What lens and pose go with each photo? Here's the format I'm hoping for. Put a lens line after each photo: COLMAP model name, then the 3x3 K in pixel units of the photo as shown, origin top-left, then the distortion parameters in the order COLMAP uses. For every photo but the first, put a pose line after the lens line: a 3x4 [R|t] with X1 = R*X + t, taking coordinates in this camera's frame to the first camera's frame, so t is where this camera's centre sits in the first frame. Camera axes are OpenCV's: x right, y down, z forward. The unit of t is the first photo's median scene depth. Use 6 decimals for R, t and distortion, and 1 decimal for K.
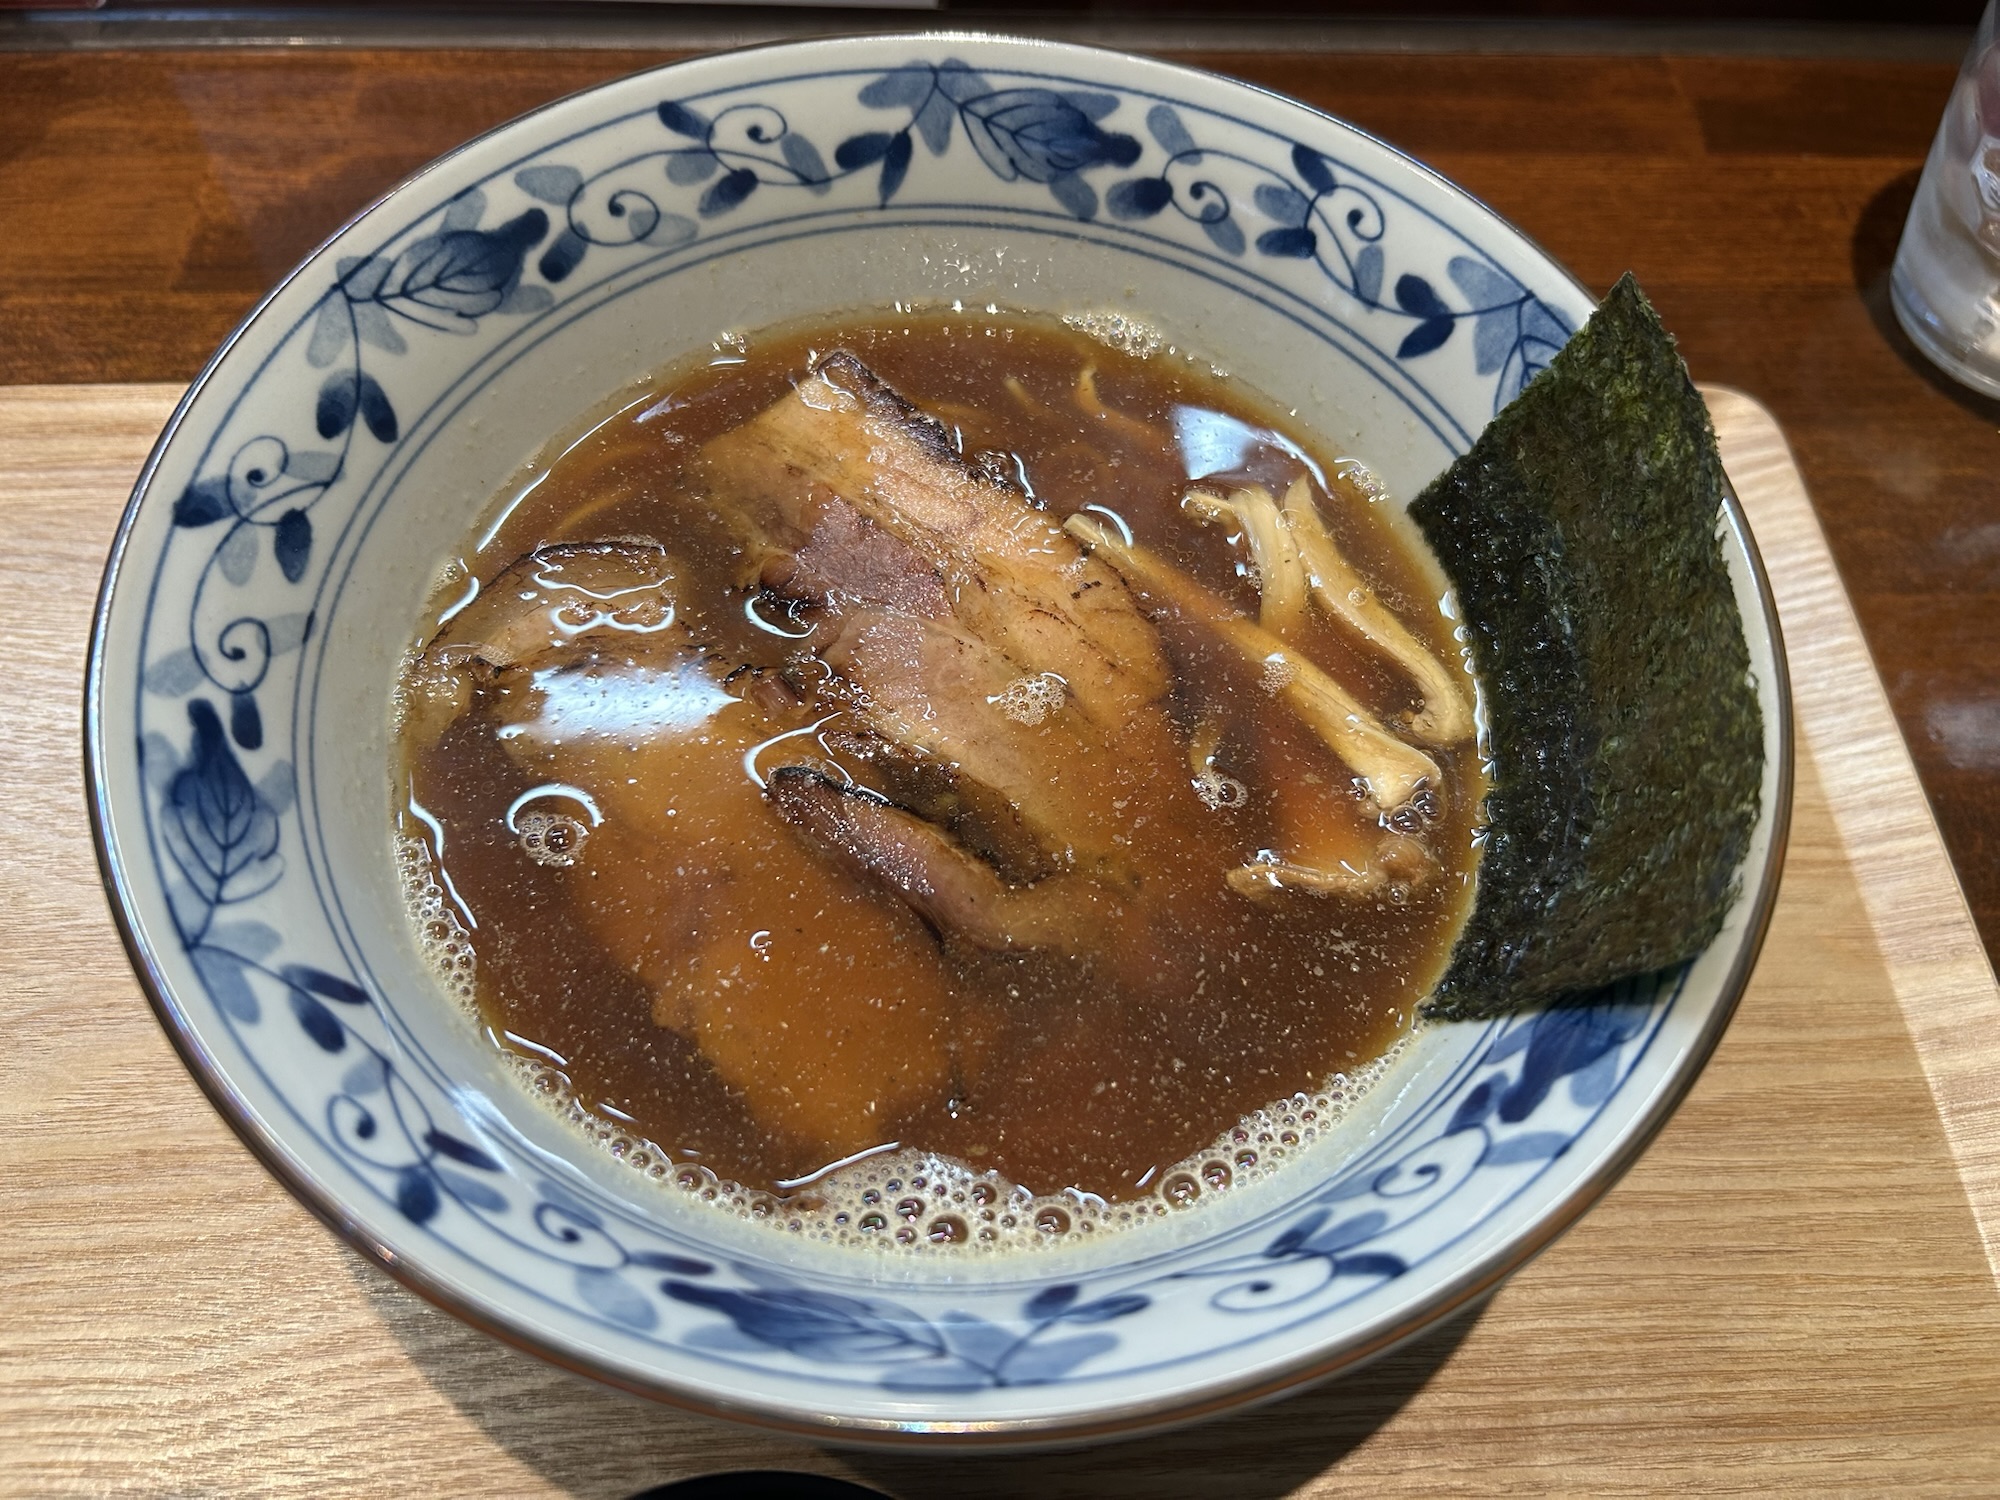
lens RADIAL K [[1506.7, 0, 1000.0], [0, 1506.7, 750.0], [0, 0, 1]] dist [-0.000150, -0.003100]
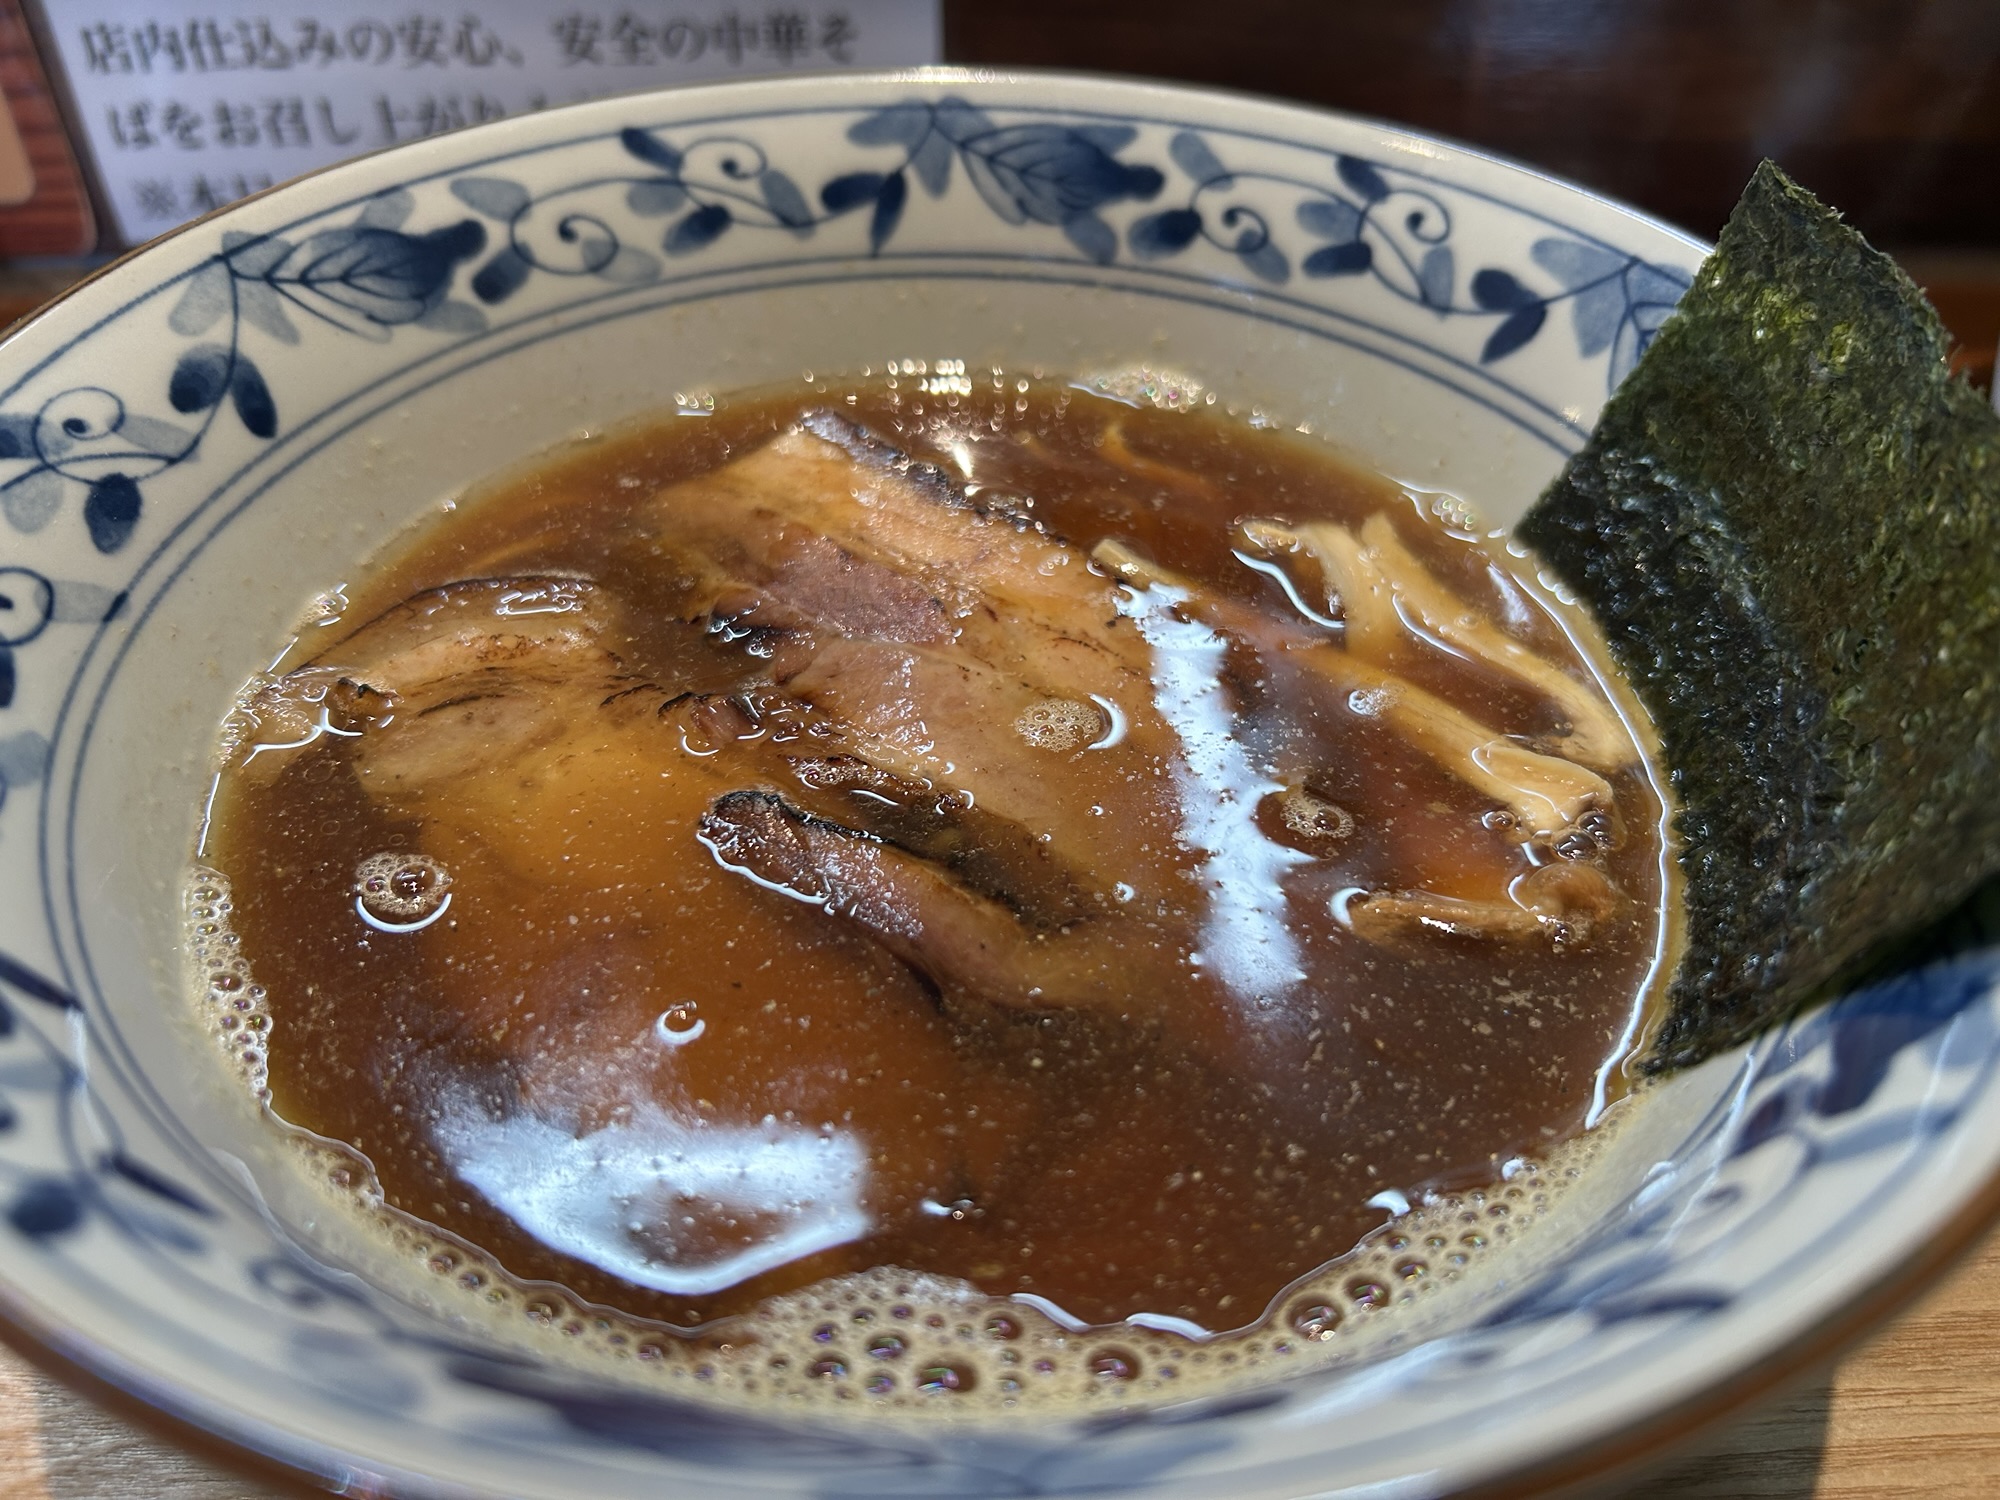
lens RADIAL K [[1556.4, 0, 1010.7], [0, 1556.4, 750.4], [0, 0, 1]] dist [-0.011915, 0.001246]
pose [[0.999670, -0.024213, -0.008626, 0.003123], [0.020499, 0.953482, -0.300751, 0.213705], [0.015507, 0.300475, 0.953664, 0.248233]]
